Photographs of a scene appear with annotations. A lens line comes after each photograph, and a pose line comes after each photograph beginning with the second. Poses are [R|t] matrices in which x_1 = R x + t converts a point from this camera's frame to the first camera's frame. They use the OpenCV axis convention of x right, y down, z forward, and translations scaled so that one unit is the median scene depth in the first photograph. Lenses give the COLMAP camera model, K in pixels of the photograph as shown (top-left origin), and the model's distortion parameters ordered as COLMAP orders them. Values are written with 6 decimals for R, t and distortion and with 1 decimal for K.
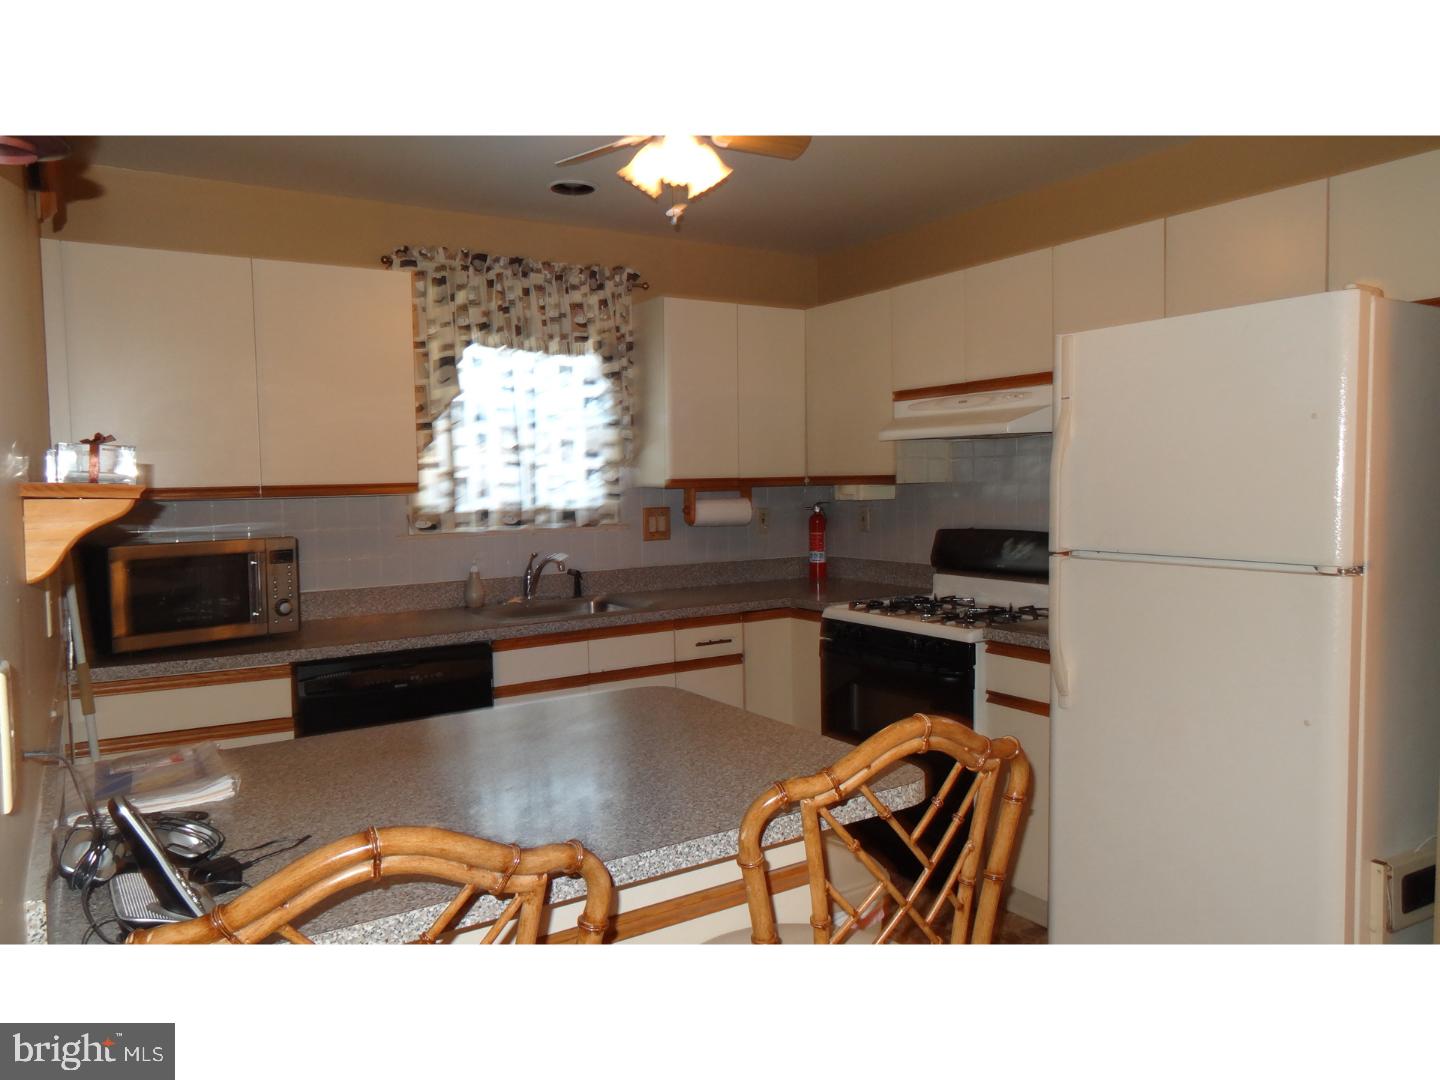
lens RADIAL K [[1000.2, 0, 713.5], [0, 1000.2, 534.8], [0, 0, 1]] dist [0.066028, 0.000528]
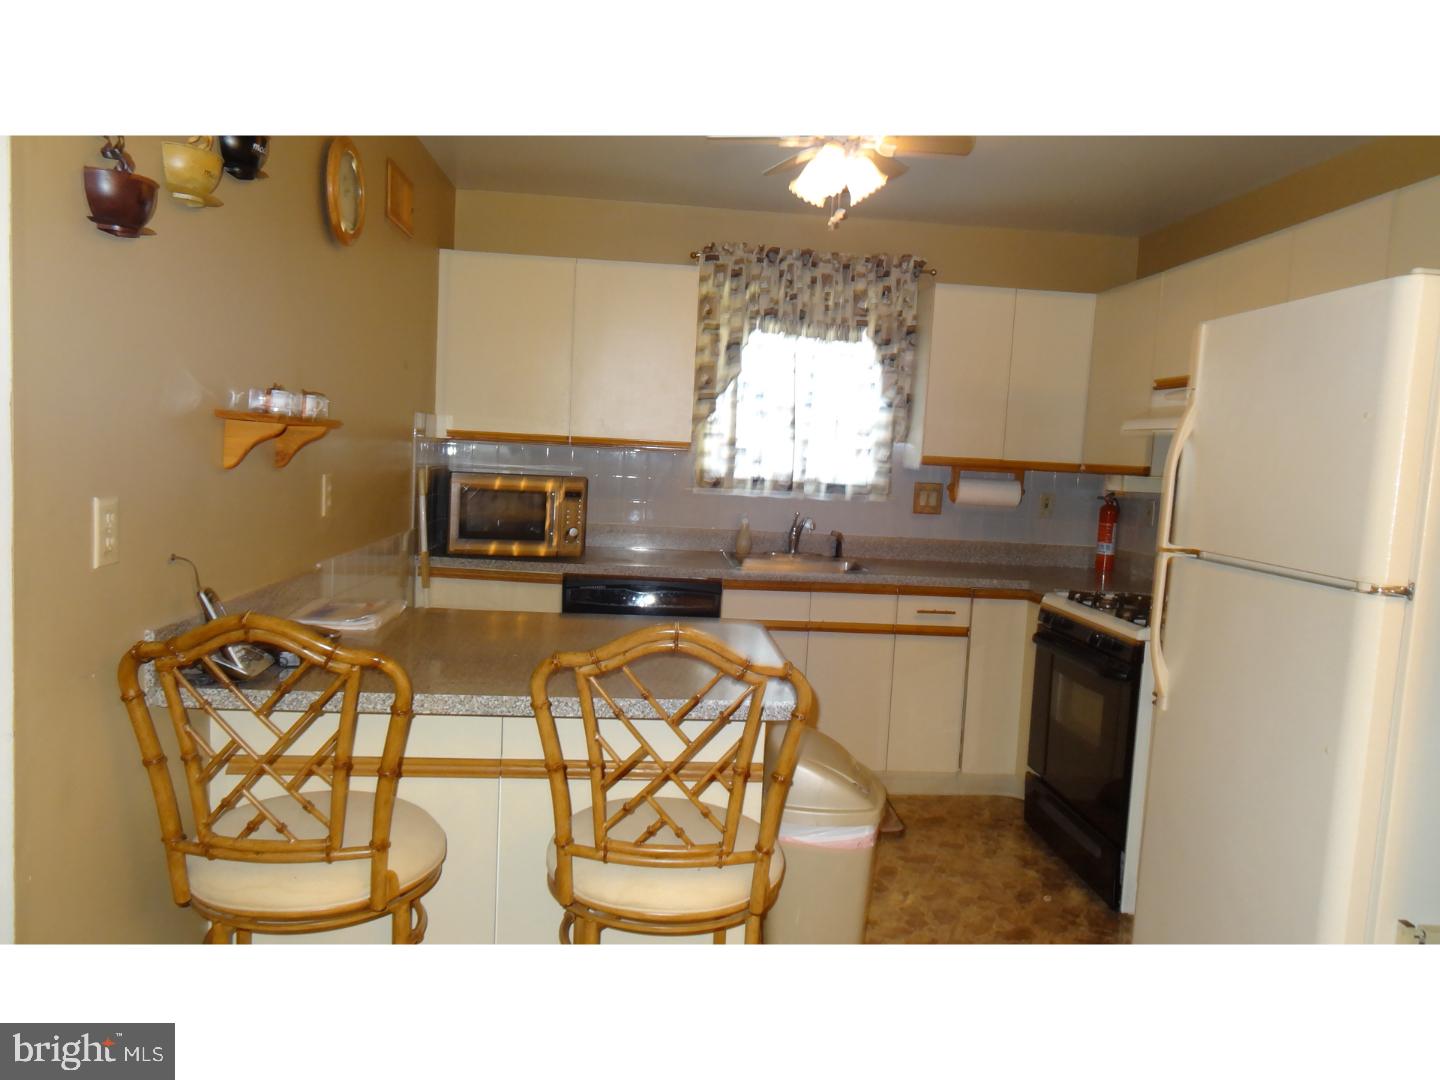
lens RADIAL K [[1000.2, 0, 713.5], [0, 1000.2, 534.8], [0, 0, 1]] dist [0.066028, 0.000528]
pose [[0.899785, 0.104402, -0.423660, 0.221244], [-0.093905, 0.994534, 0.045645, -0.000753], [0.426110, -0.001287, 0.904671, -0.060991]]
